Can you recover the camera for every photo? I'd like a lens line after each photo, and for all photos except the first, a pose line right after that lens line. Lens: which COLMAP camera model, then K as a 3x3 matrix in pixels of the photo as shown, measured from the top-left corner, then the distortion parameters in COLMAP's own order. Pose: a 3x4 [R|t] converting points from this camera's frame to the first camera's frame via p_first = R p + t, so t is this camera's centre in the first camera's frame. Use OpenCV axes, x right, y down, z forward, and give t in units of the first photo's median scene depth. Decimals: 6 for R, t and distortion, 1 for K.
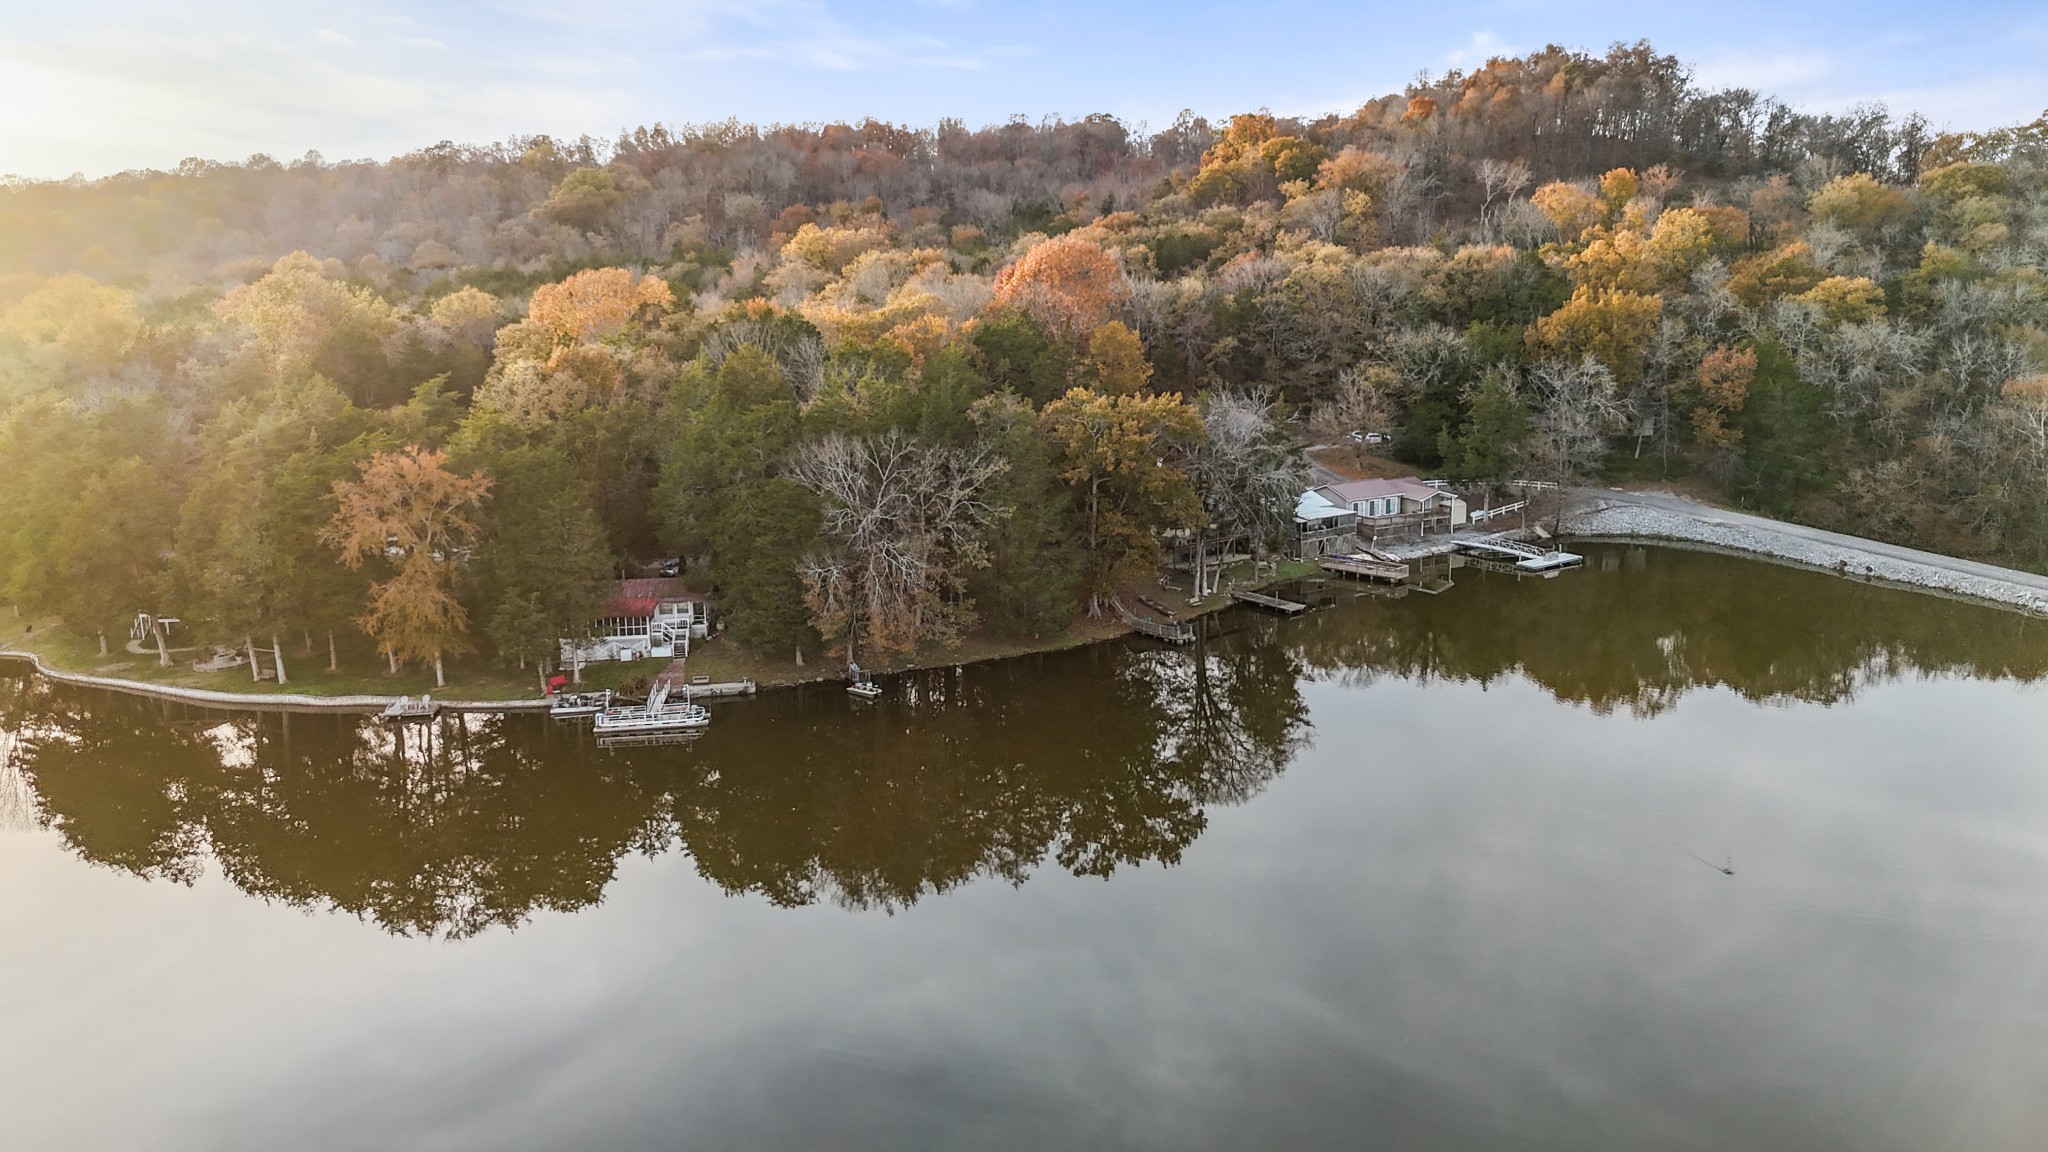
lens RADIAL K [[1491.3, 0, 1020.4], [0, 1491.3, 581.8], [0, 0, 1]] dist [0.074468, -0.000741]
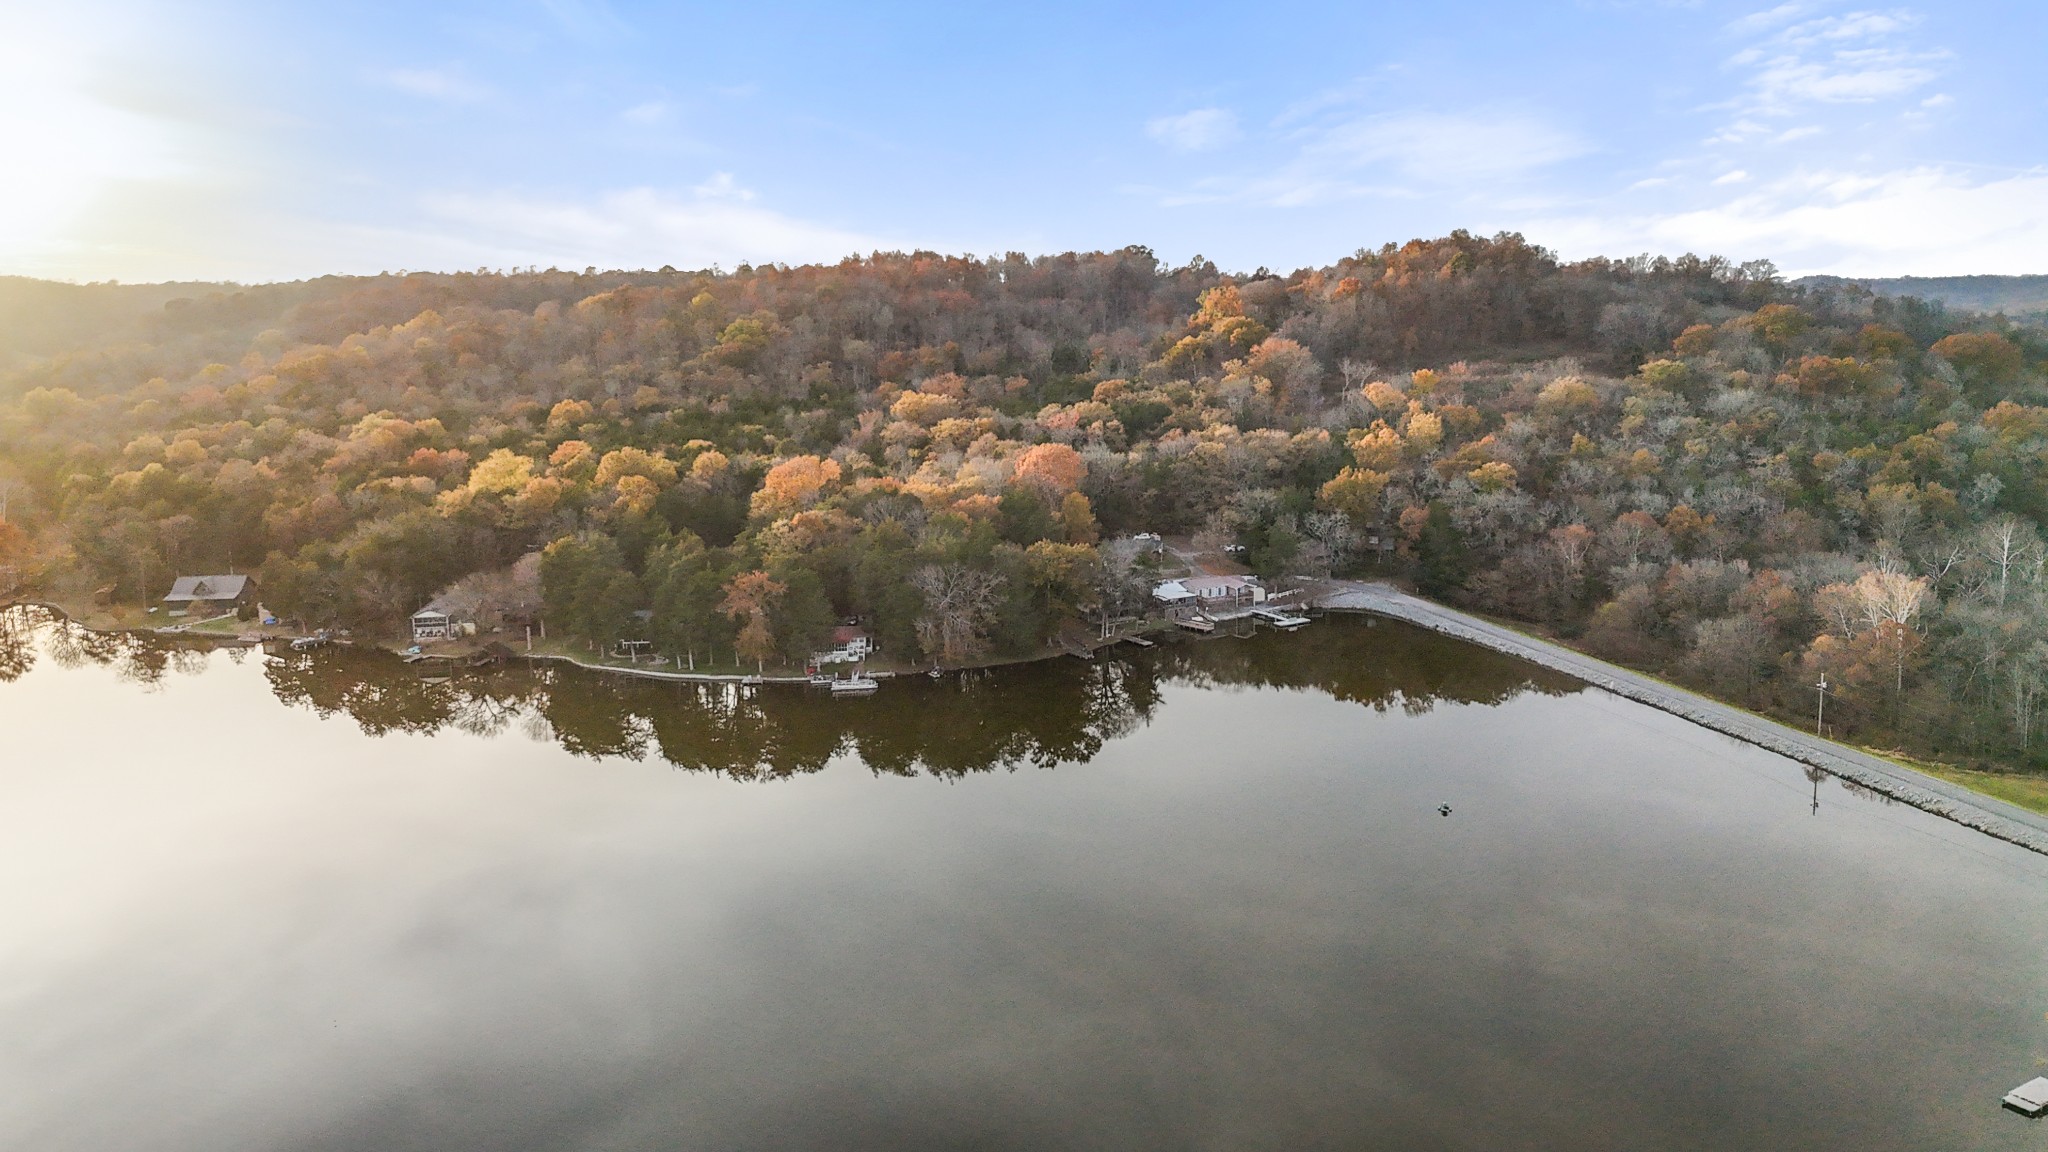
lens RADIAL K [[1491.3, 0, 1024.0], [0, 1491.3, 569.8], [0, 0, 1]] dist [0.074468, -0.000741]
pose [[0.998814, 0.011118, -0.047404, 0.101029], [-0.012809, 0.999286, -0.035533, -0.008781], [0.046975, 0.036098, 0.998244, -1.012378]]
